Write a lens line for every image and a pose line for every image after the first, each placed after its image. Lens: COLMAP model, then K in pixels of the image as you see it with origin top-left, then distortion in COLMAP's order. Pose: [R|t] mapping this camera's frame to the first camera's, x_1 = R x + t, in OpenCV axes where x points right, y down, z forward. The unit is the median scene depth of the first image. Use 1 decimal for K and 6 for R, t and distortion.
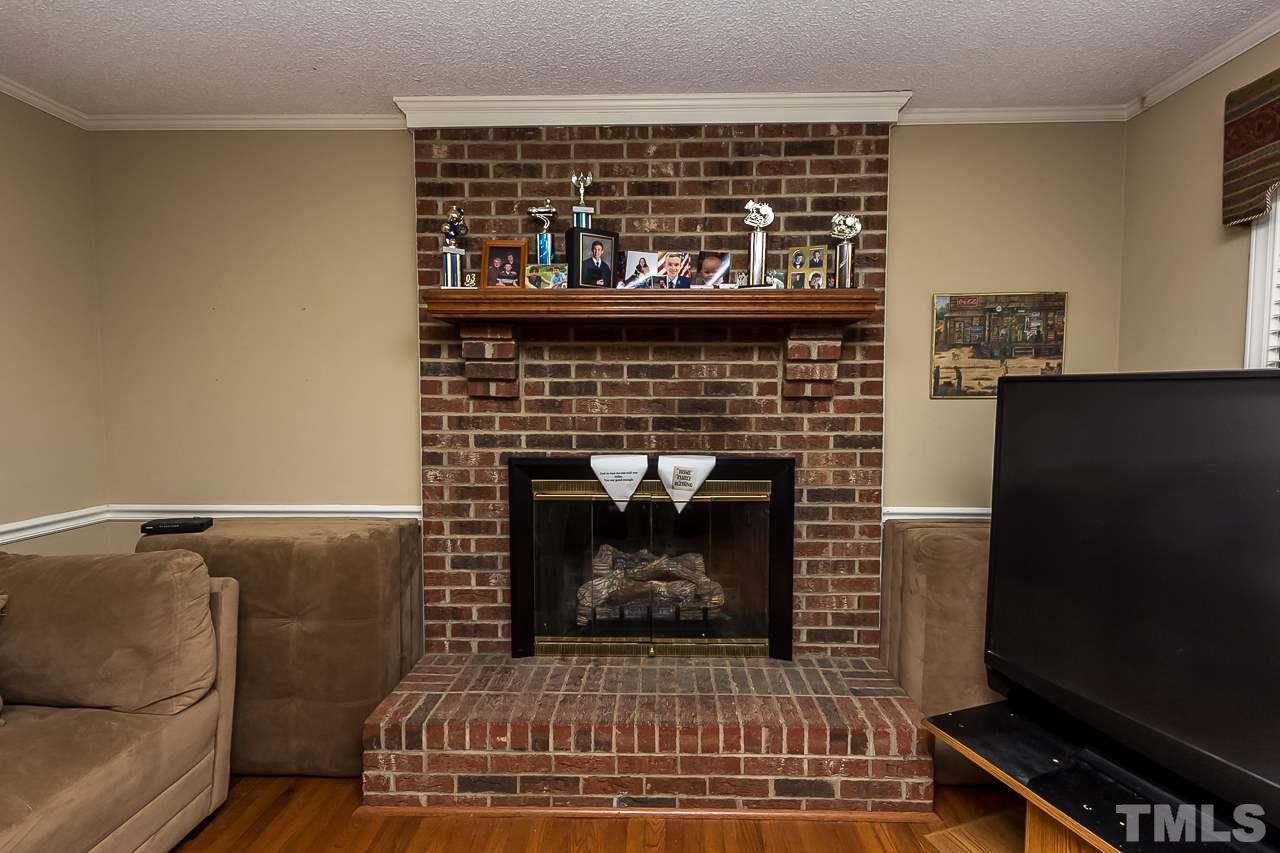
lens RADIAL K [[606.5, 0, 659.0], [0, 606.5, 430.9], [0, 0, 1]] dist [0.006112, -0.000594]
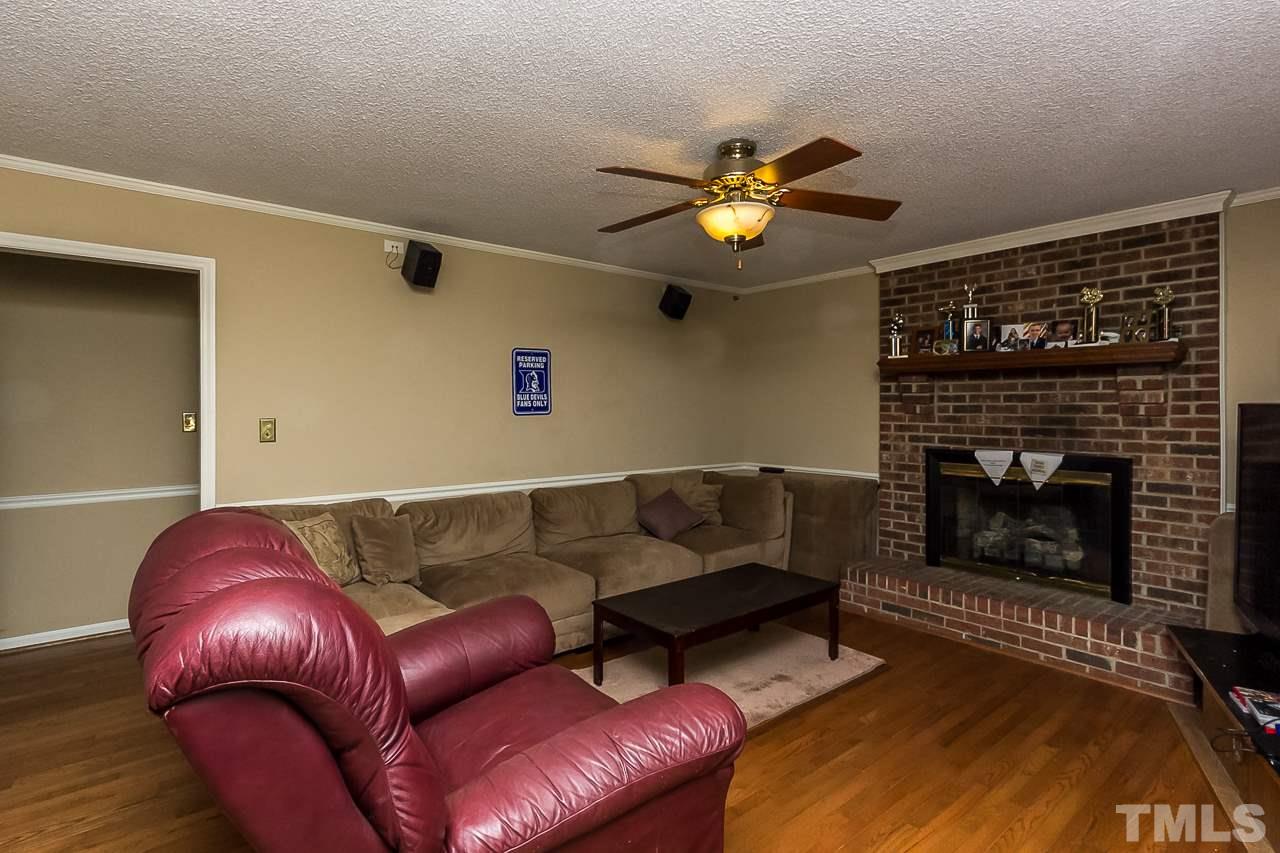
lens RADIAL K [[606.5, 0, 637.3], [0, 606.5, 418.8], [0, 0, 1]] dist [0.006112, -0.000594]
pose [[0.652435, 0.012733, -0.757738, 0.545150], [-0.041448, 0.998962, -0.018901, 0.026687], [0.756711, 0.043739, 0.652285, -0.792068]]
